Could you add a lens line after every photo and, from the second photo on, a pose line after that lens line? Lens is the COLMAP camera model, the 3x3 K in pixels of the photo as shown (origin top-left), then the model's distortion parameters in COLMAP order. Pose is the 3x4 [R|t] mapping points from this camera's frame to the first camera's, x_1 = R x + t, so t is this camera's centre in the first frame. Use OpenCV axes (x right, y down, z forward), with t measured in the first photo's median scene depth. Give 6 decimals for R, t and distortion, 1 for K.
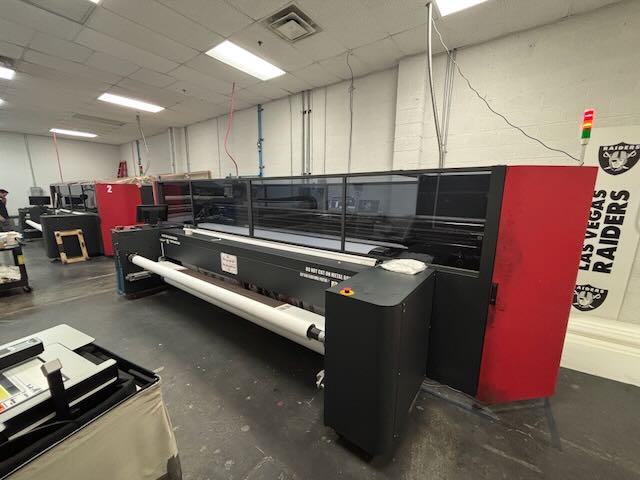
lens RADIAL K [[258.2, 0, 318.8], [0, 258.2, 239.8], [0, 0, 1]] dist [-0.001247, -0.000059]
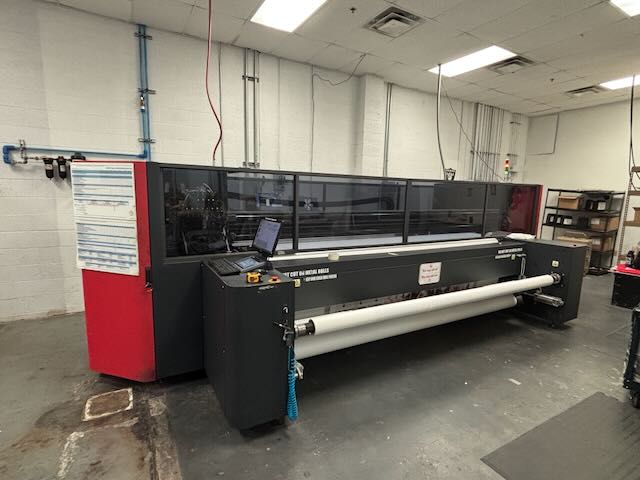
lens RADIAL K [[336.3, 0, 319.4], [0, 336.3, 241.2], [0, 0, 1]] dist [-0.004098, -0.001652]
pose [[0.399791, -0.126866, 0.907784, -1.256870], [0.143012, 0.986880, 0.074937, -0.130934], [-0.905381, 0.099865, 0.412689, 0.695838]]
